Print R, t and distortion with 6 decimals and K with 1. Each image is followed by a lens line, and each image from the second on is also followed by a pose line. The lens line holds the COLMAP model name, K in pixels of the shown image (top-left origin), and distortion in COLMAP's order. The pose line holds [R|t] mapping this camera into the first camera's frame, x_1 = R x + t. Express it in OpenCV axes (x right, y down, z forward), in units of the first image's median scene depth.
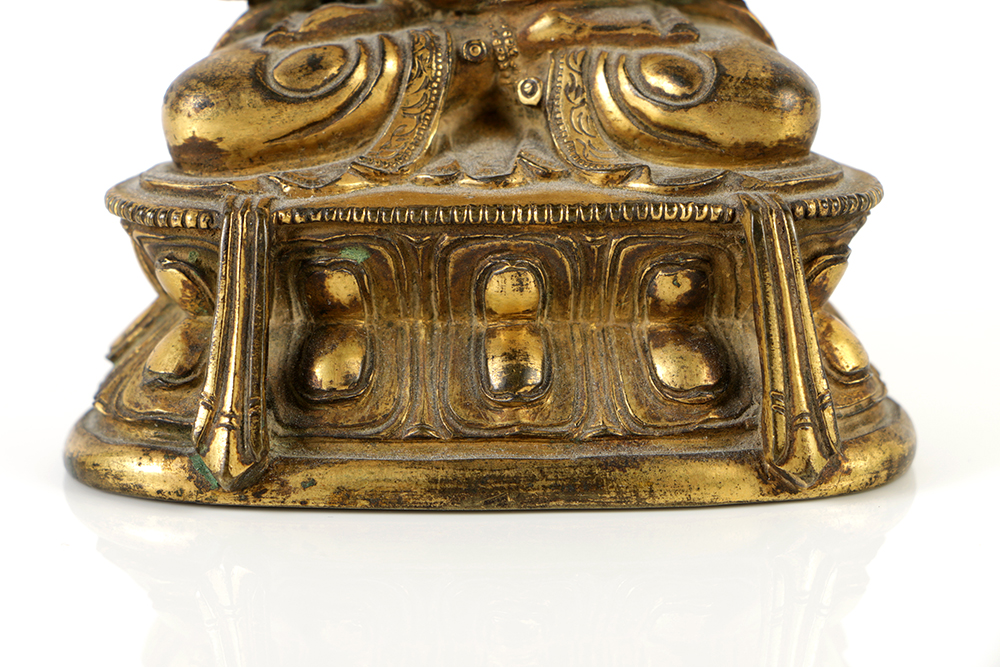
lens RADIAL K [[5132.5, 0, 500.0], [0, 5132.5, 333.5], [0, 0, 1]] dist [0.143656, -0.506278]
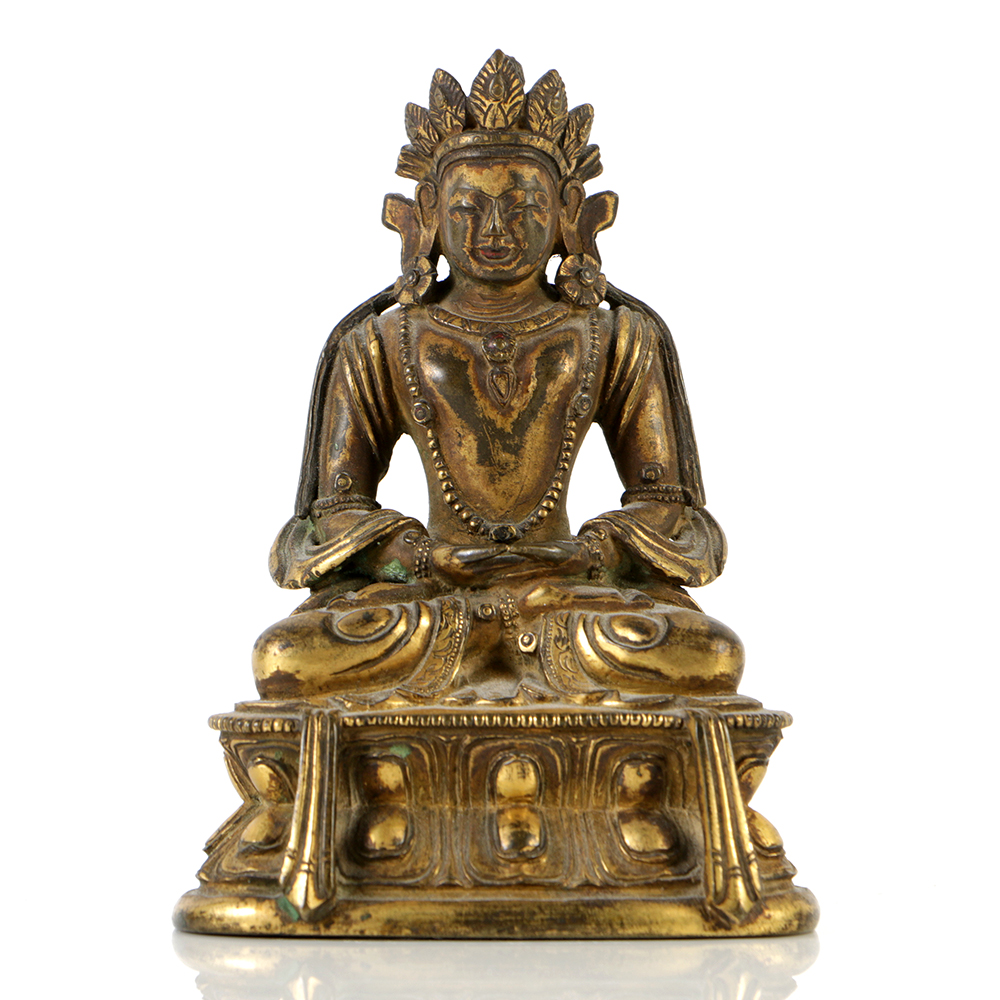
lens RADIAL K [[7045.7, 0, 419.8], [0, 7045.7, 533.6], [0, 0, 1]] dist [0.651699, -8.920314]
pose [[0.999658, 0.007627, 0.025024, -0.069182], [-0.002265, 0.978204, -0.207635, 0.309629], [-0.026063, 0.207507, 0.977886, -0.809519]]
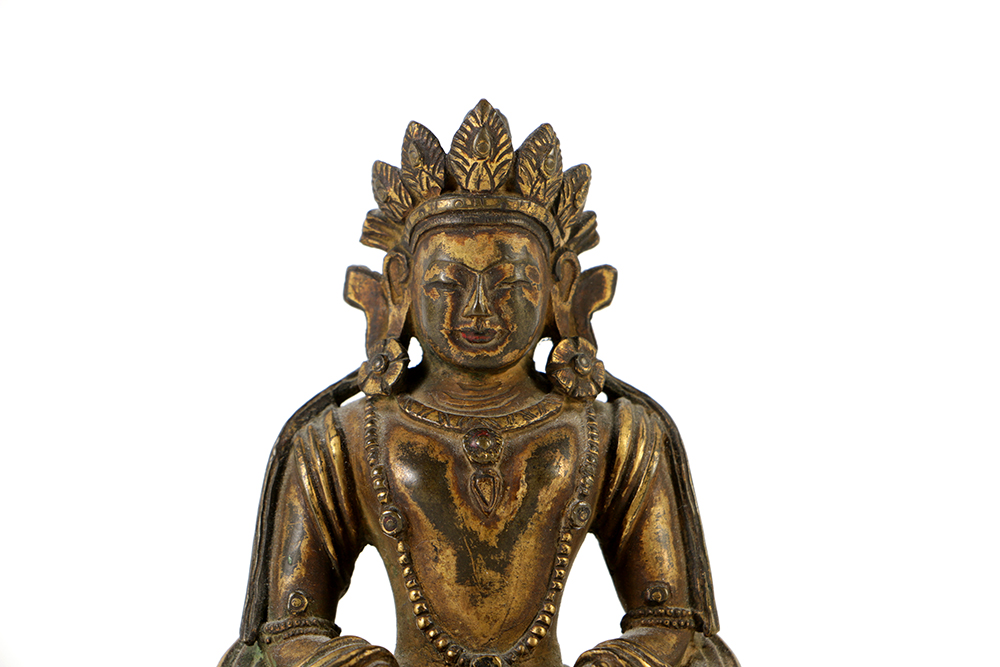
lens RADIAL K [[5132.5, 0, 500.0], [0, 5132.5, 333.5], [0, 0, 1]] dist [0.143656, -0.506278]
pose [[0.997201, 0.016546, 0.072907, -0.083113], [0.001507, 0.970553, -0.240882, 0.126701], [-0.074746, 0.240318, 0.967812, -0.117570]]
